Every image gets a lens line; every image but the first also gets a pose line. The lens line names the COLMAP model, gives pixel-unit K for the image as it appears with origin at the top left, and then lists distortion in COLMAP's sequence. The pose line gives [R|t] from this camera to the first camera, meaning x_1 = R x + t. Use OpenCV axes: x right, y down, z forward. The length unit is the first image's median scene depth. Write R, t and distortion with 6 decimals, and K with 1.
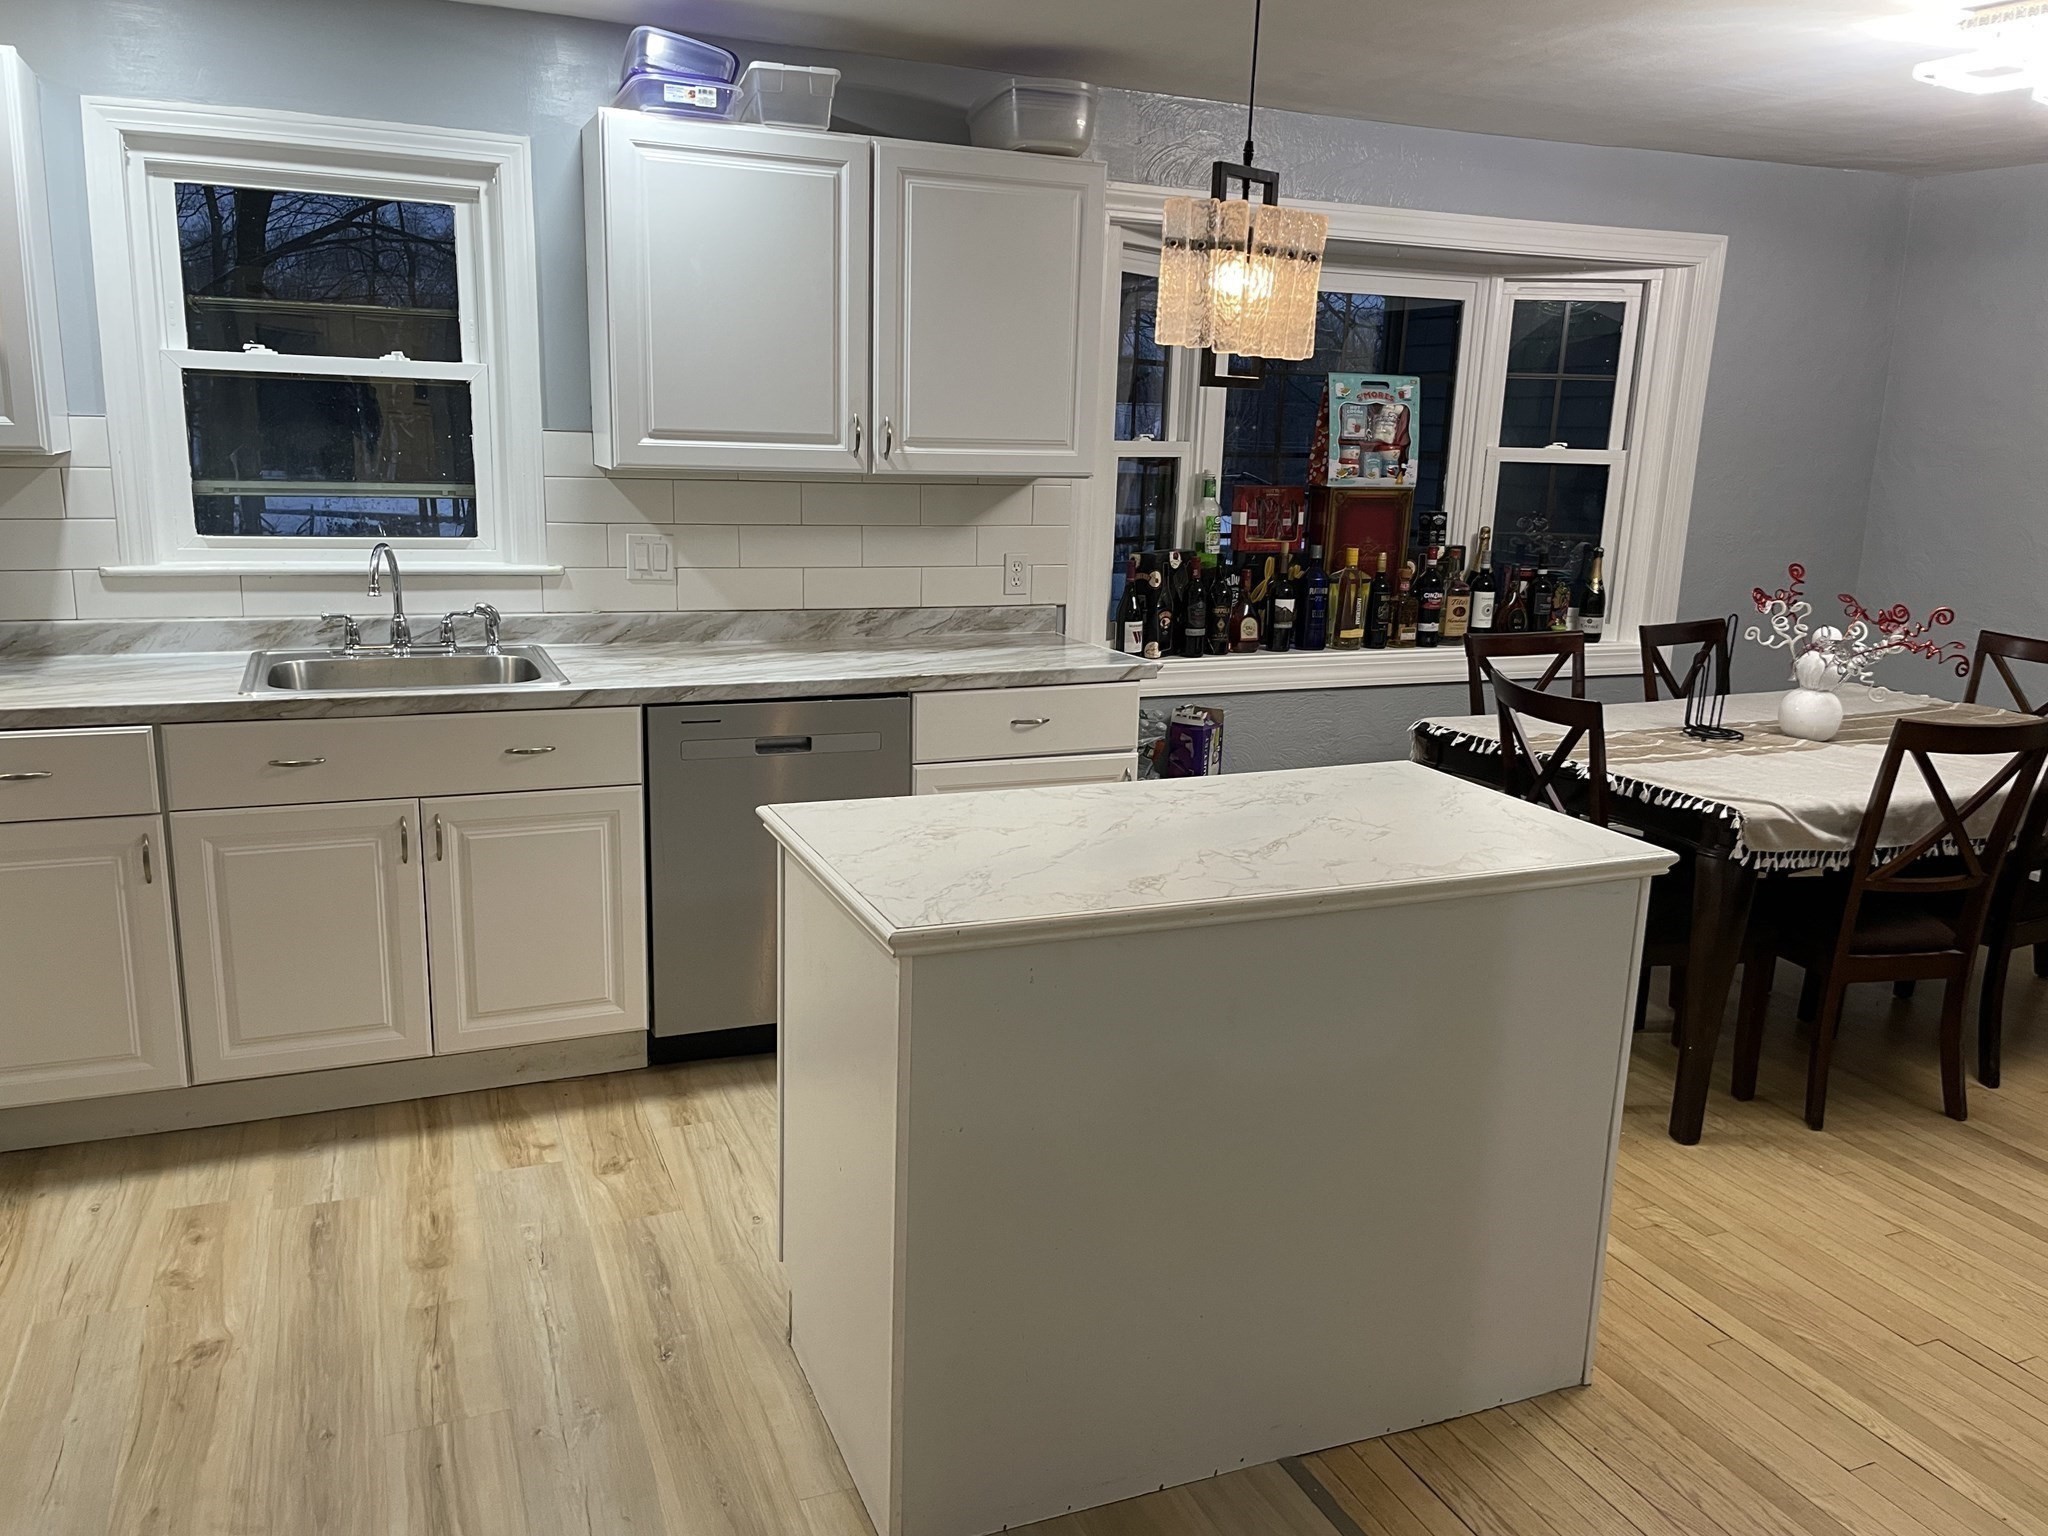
lens RADIAL K [[1547.4, 0, 1027.7], [0, 1547.4, 775.3], [0, 0, 1]] dist [0.097431, -0.137320]
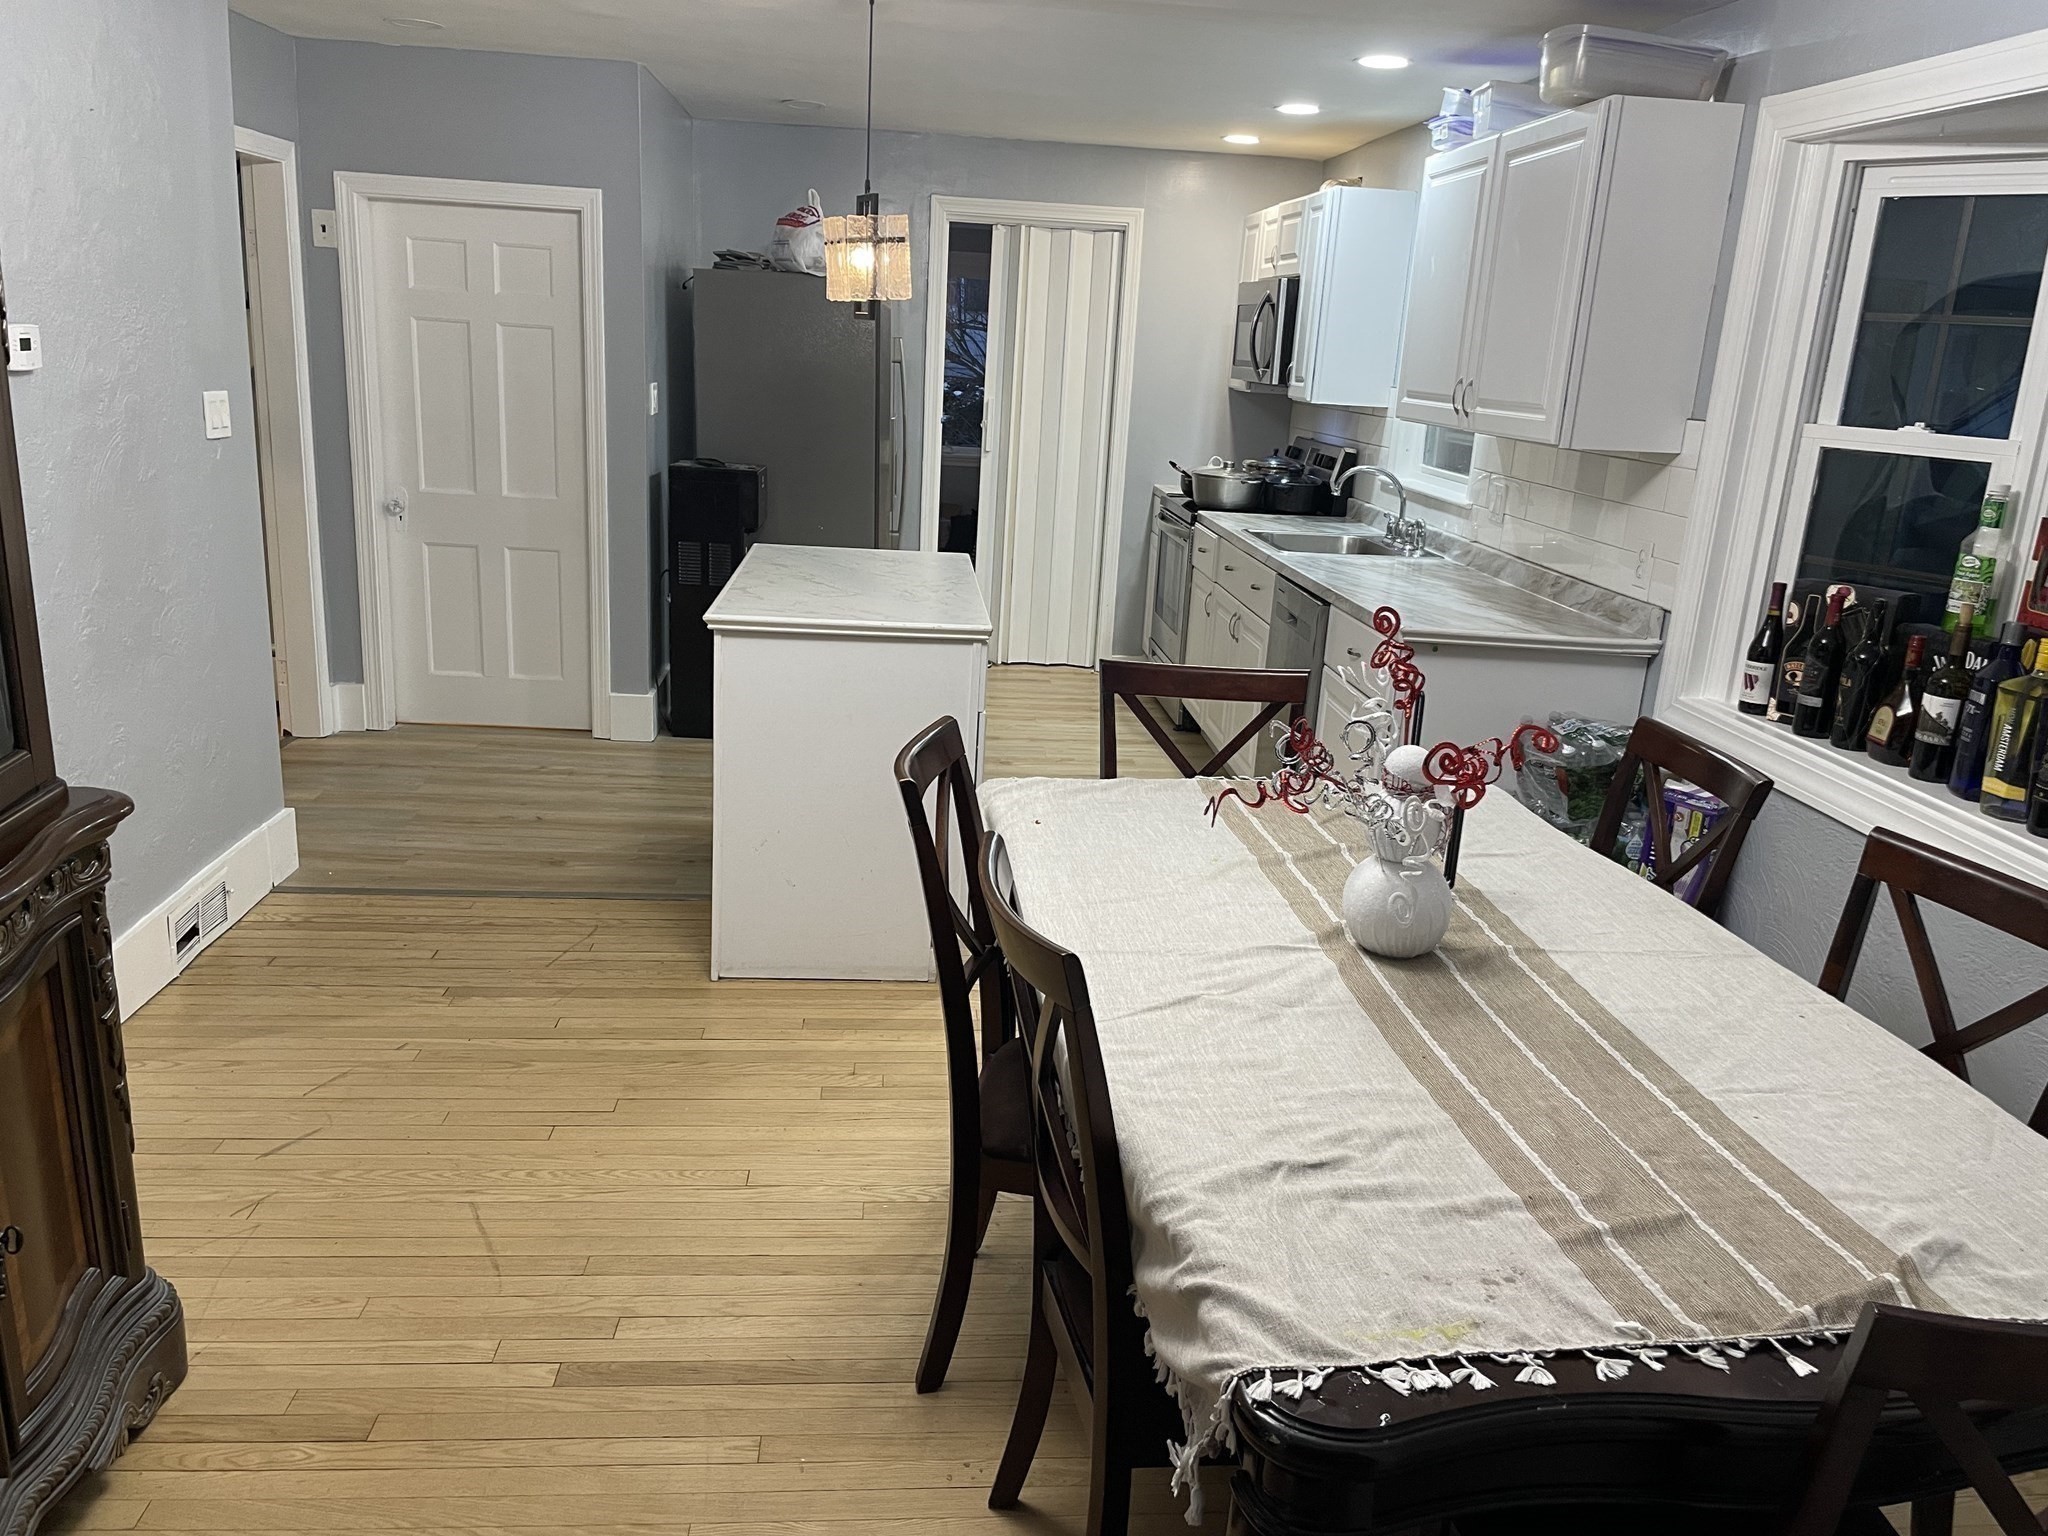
lens RADIAL K [[1568.6, 0, 1024.0], [0, 1568.6, 768.0], [0, 0, 1]] dist [0.112625, -0.048548]
pose [[-0.340209, 0.195978, -0.919701, 1.180136], [-0.271905, 0.915761, 0.295720, -0.240772], [0.900181, 0.350678, -0.258263, 1.180618]]
